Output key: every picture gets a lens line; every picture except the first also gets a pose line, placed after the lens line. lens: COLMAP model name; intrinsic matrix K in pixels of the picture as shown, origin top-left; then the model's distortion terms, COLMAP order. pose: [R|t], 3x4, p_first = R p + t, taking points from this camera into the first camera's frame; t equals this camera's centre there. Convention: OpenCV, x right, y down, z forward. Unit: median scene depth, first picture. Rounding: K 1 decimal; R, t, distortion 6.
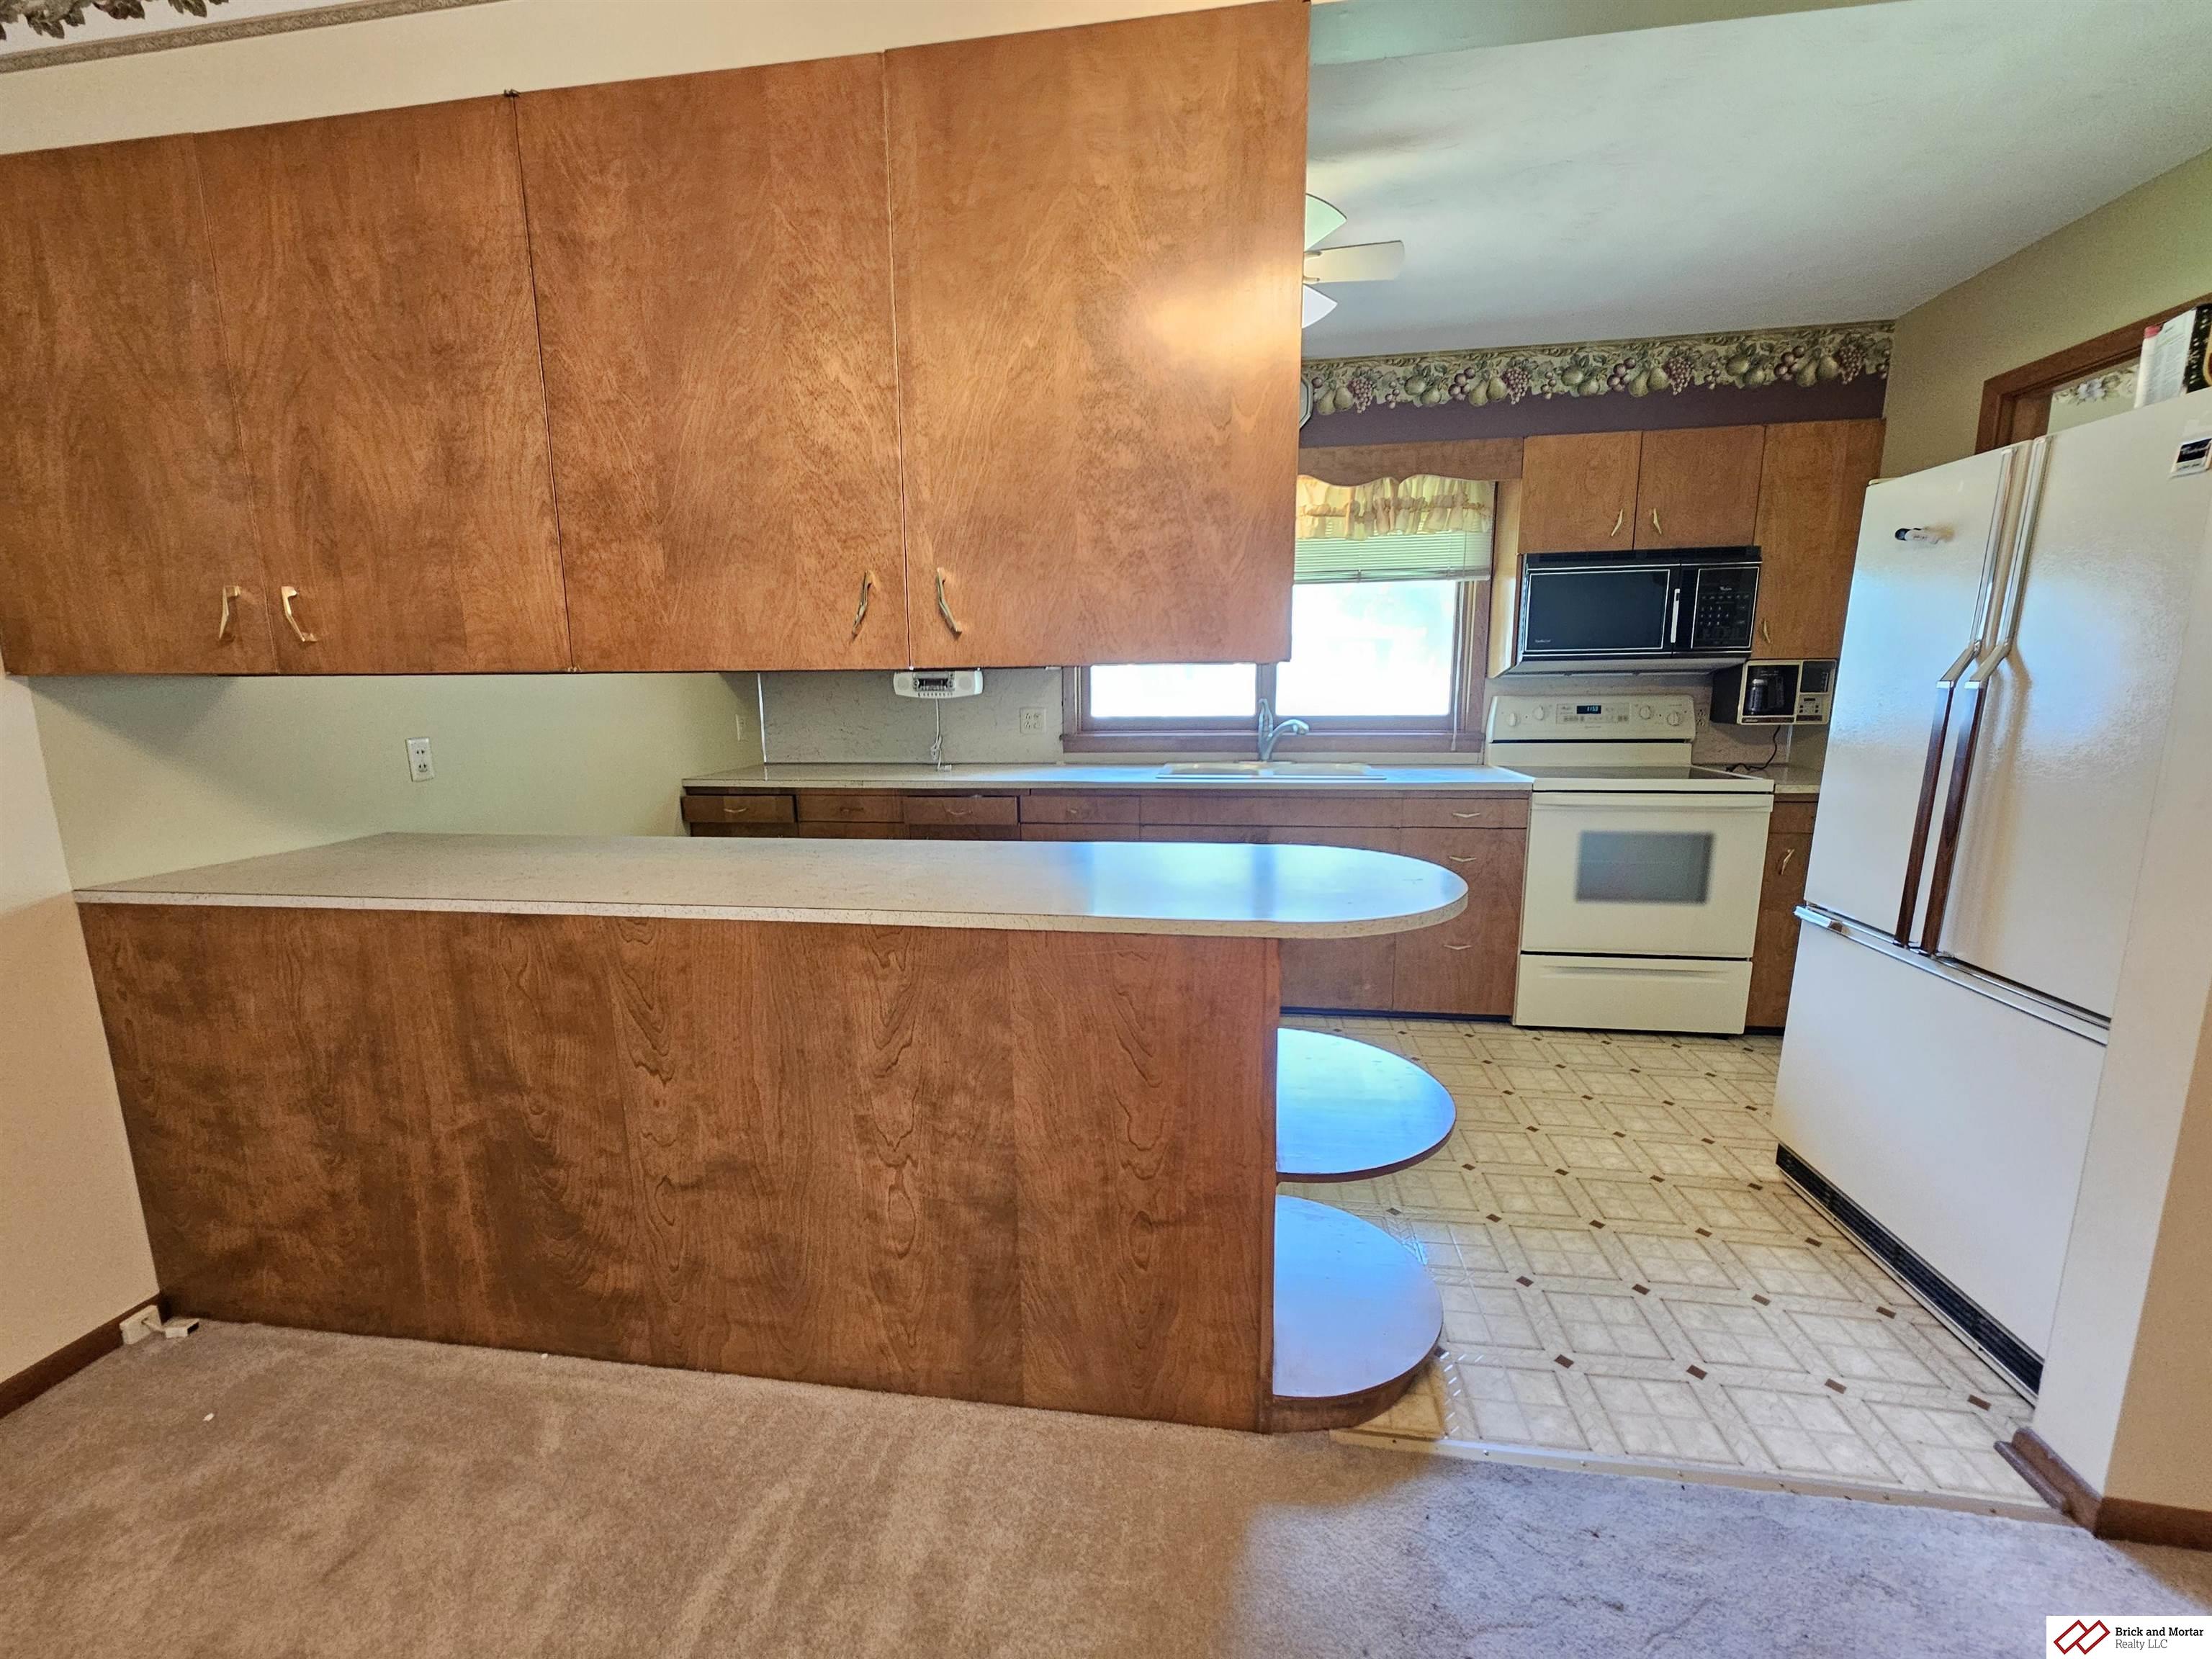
lens RADIAL K [[888.6, 0, 1107.0], [0, 888.6, 834.8], [0, 0, 1]] dist [-0.001017, -0.000812]
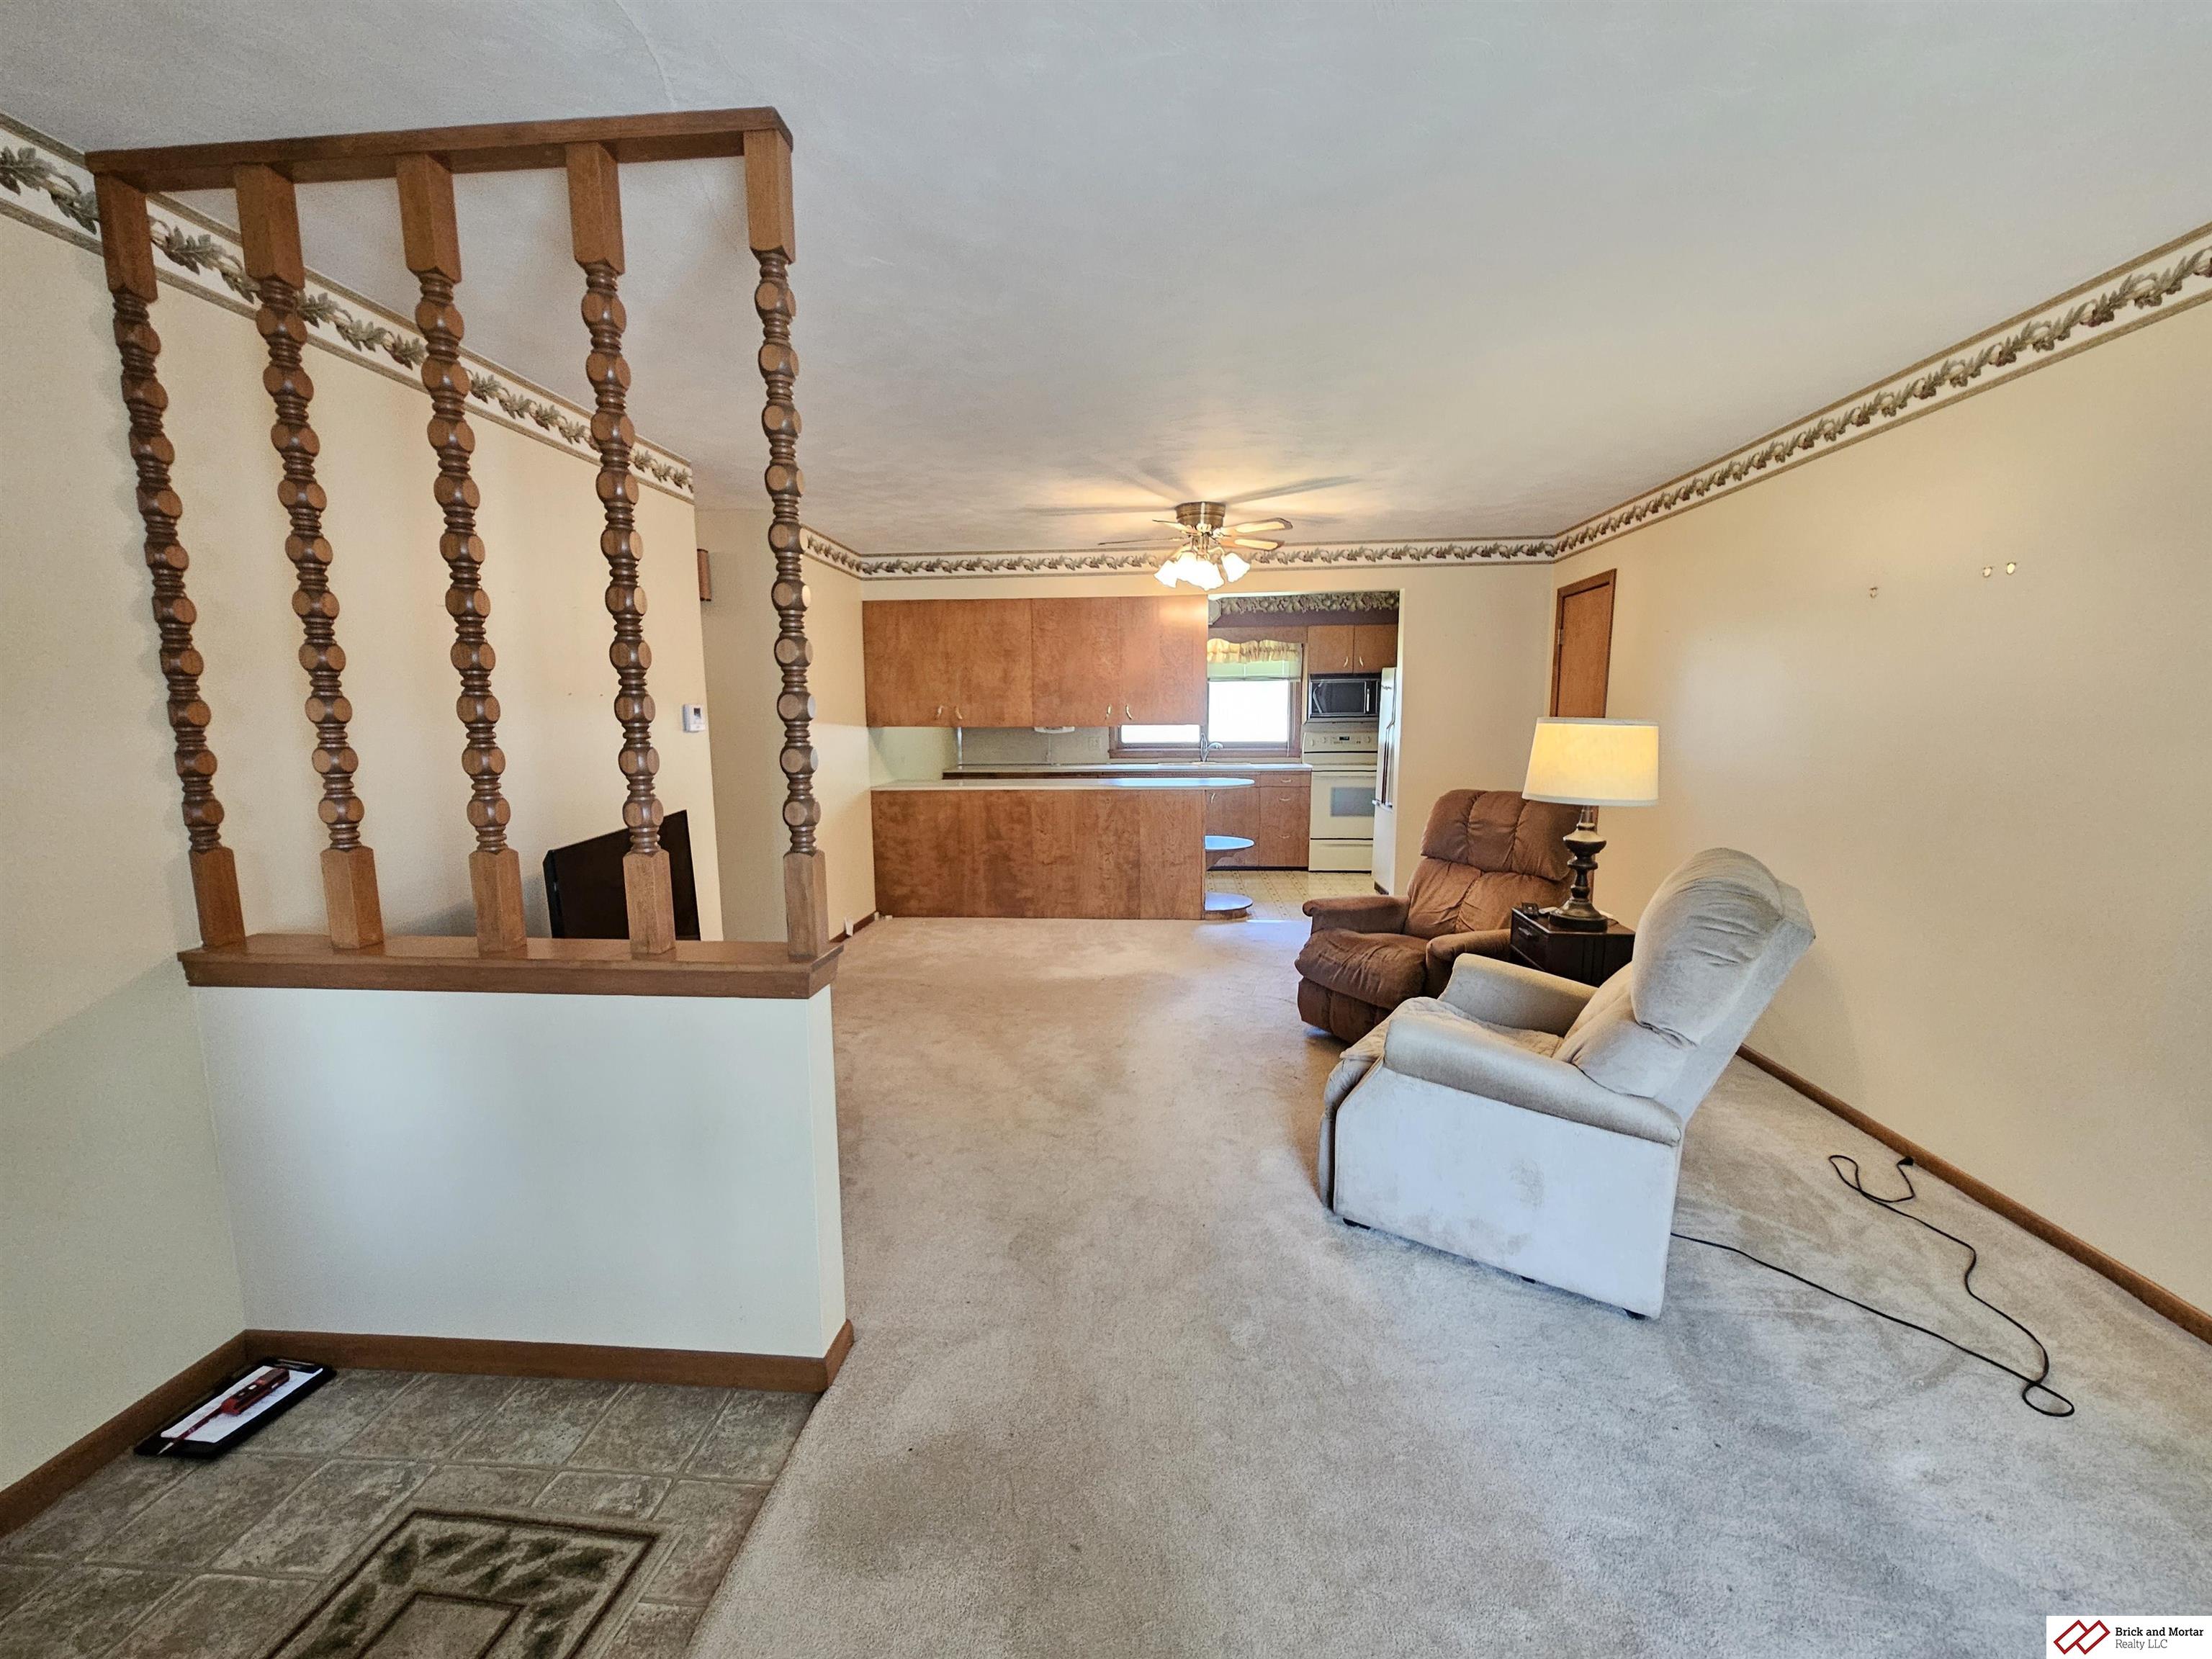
lens RADIAL K [[888.6, 0, 1104.2], [0, 888.6, 837.4], [0, 0, 1]] dist [-0.001017, -0.000812]
pose [[0.998440, -0.005238, 0.055586, -0.434209], [0.007035, 0.999457, -0.032177, 0.393637], [-0.055387, 0.032518, 0.997935, -2.651607]]
